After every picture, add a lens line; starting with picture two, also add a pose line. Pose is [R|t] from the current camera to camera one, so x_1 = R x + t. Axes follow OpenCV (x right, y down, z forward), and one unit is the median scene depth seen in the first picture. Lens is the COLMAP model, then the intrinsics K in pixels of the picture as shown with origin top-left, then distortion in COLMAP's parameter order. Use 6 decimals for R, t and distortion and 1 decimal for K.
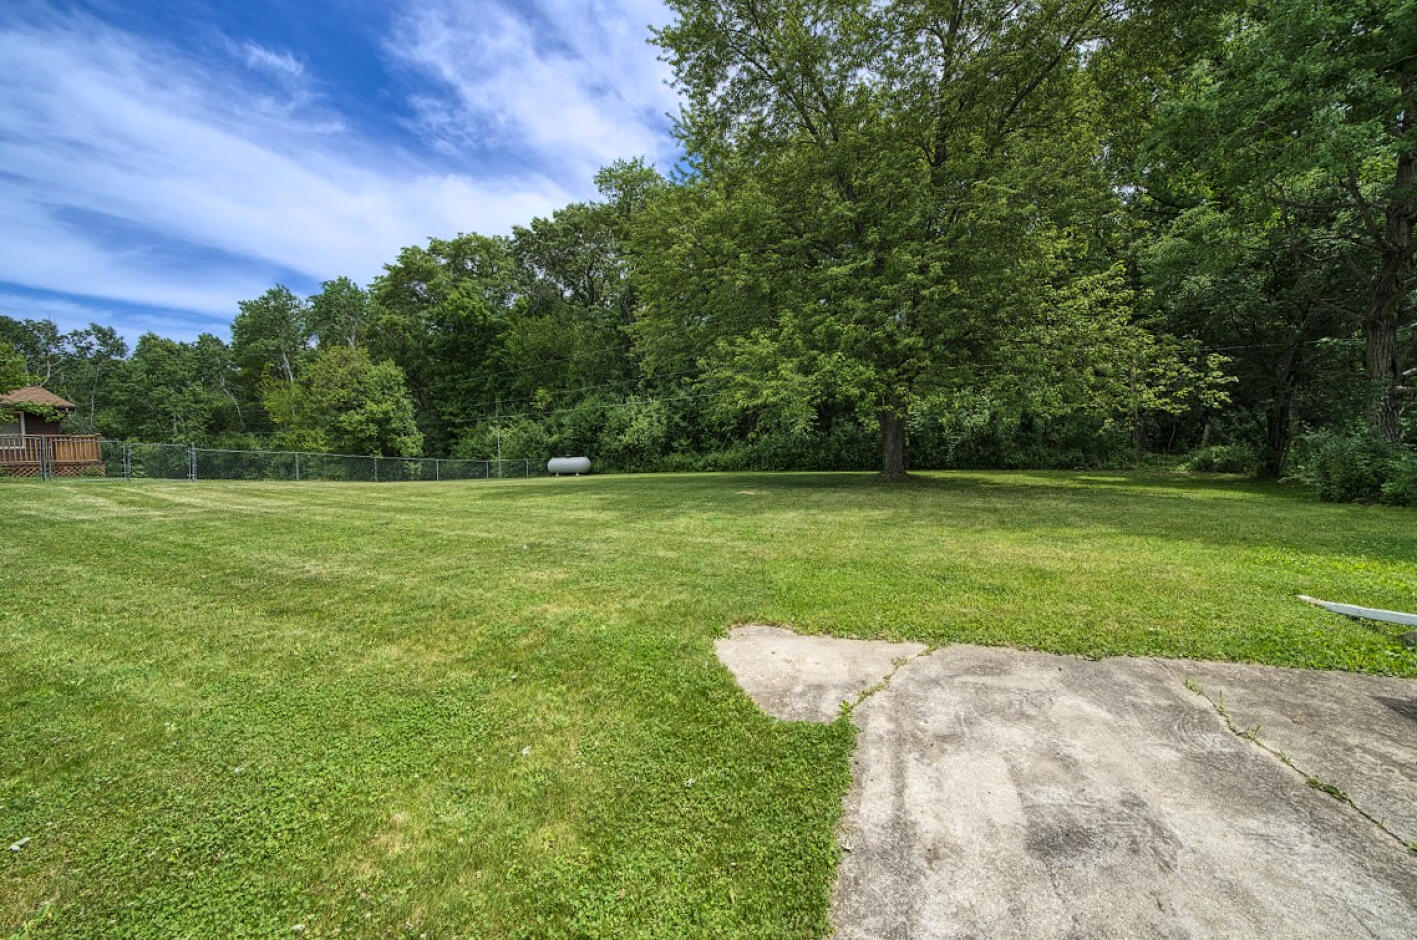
lens RADIAL K [[528.6, 0, 714.0], [0, 528.6, 470.4], [0, 0, 1]] dist [0.001709, 0.000355]
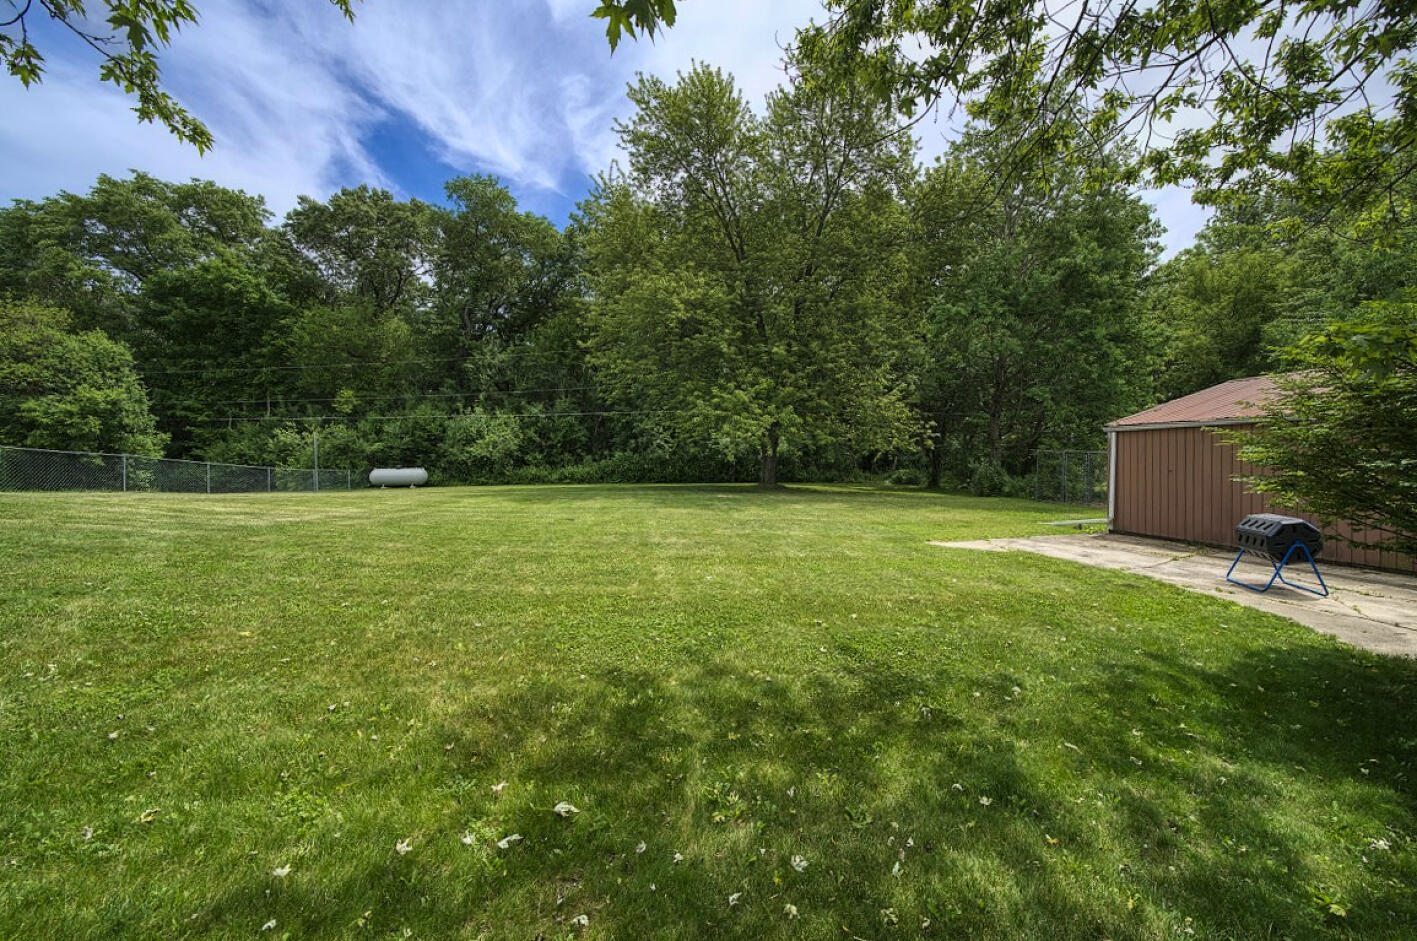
lens RADIAL K [[528.6, 0, 704.5], [0, 528.6, 470.3], [0, 0, 1]] dist [0.001709, 0.000355]
pose [[0.843430, 0.017943, 0.536939, -0.326593], [-0.001355, 0.999510, -0.031273, 0.007756], [-0.537237, 0.025649, 0.843041, -0.068785]]
